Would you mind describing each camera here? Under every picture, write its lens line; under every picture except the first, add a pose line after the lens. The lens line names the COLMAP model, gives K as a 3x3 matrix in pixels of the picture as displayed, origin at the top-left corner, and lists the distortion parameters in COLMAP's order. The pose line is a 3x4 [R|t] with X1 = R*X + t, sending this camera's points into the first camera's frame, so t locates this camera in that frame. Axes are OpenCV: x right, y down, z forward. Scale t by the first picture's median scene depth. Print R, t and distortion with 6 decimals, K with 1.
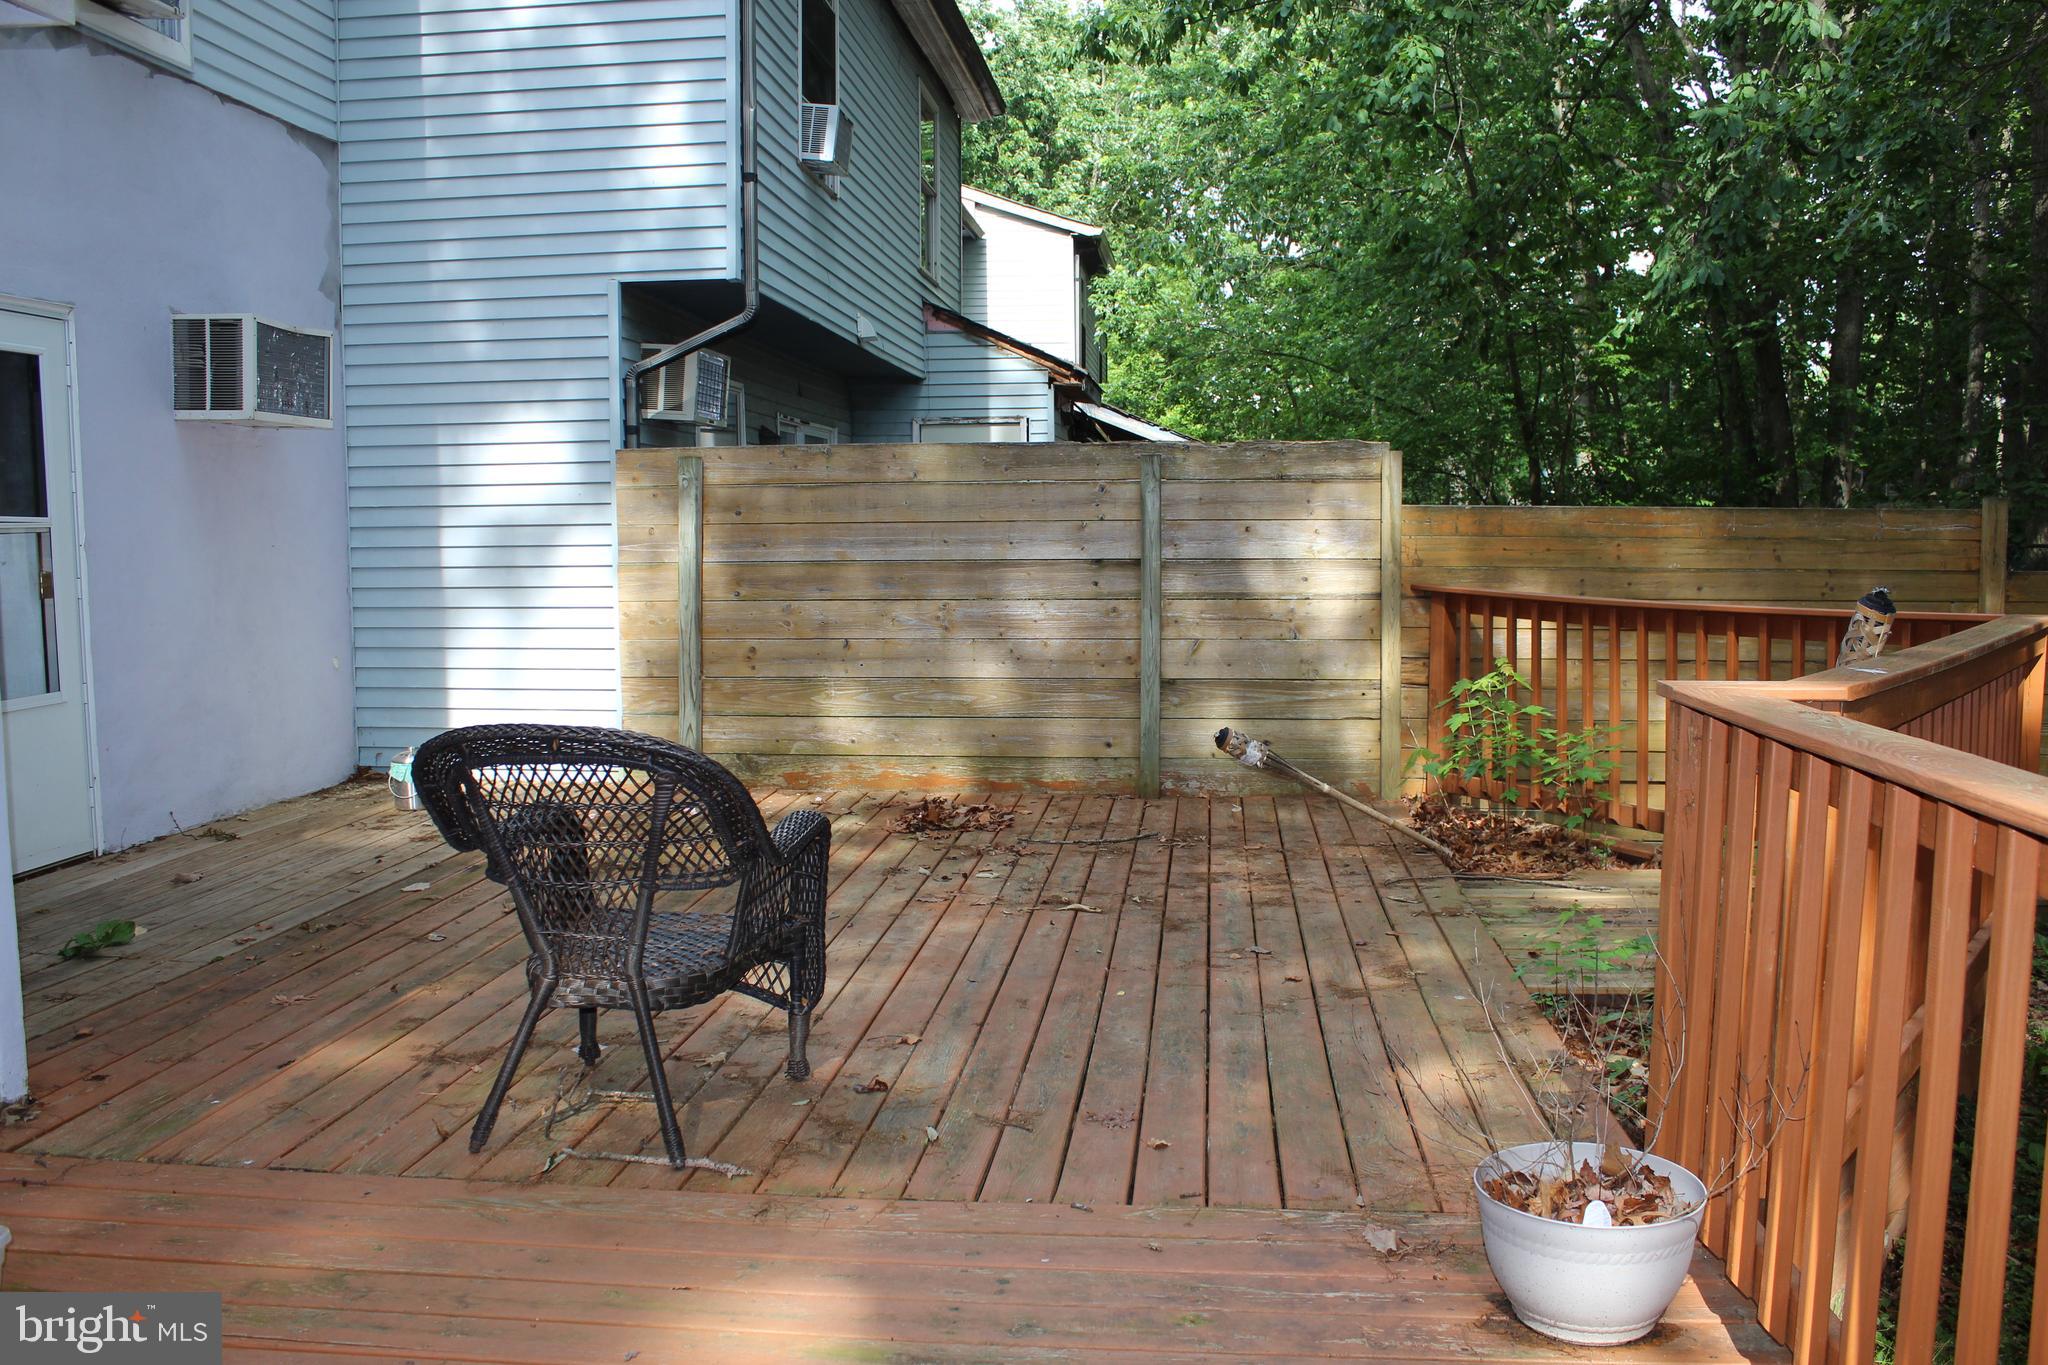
lens RADIAL K [[1707.8, 0, 1029.8], [0, 1707.8, 685.3], [0, 0, 1]] dist [-0.153574, 0.144764]
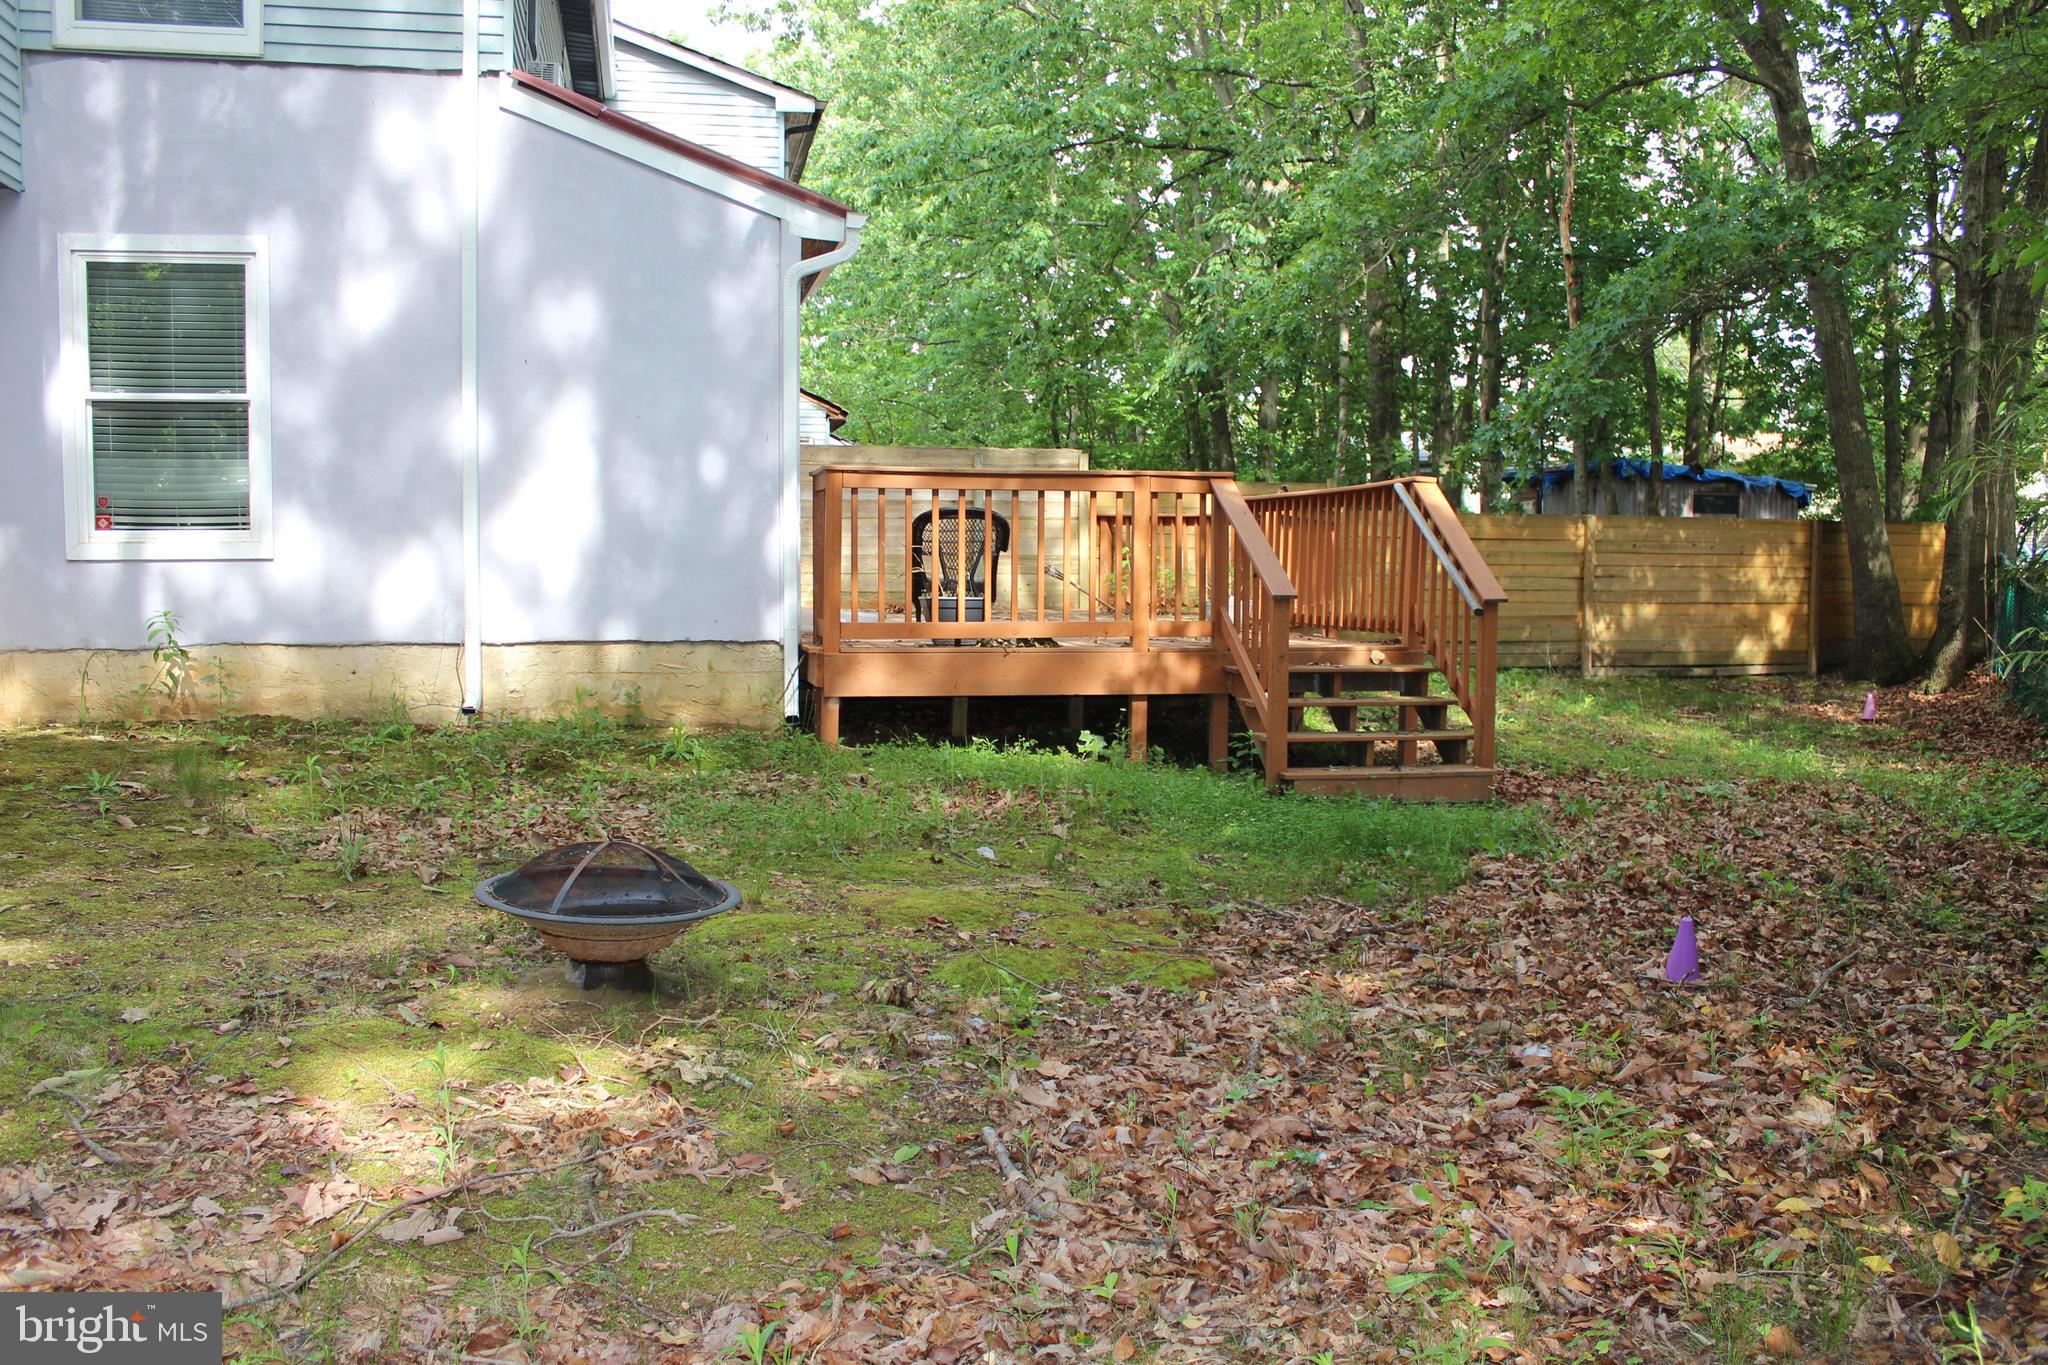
lens RADIAL K [[1707.8, 0, 1029.8], [0, 1707.8, 685.3], [0, 0, 1]] dist [-0.153574, 0.144764]
pose [[0.949819, -0.017011, 0.312337, -0.665275], [0.024027, 0.999538, -0.018626, 0.249149], [-0.311876, 0.025196, 0.949789, -1.315284]]
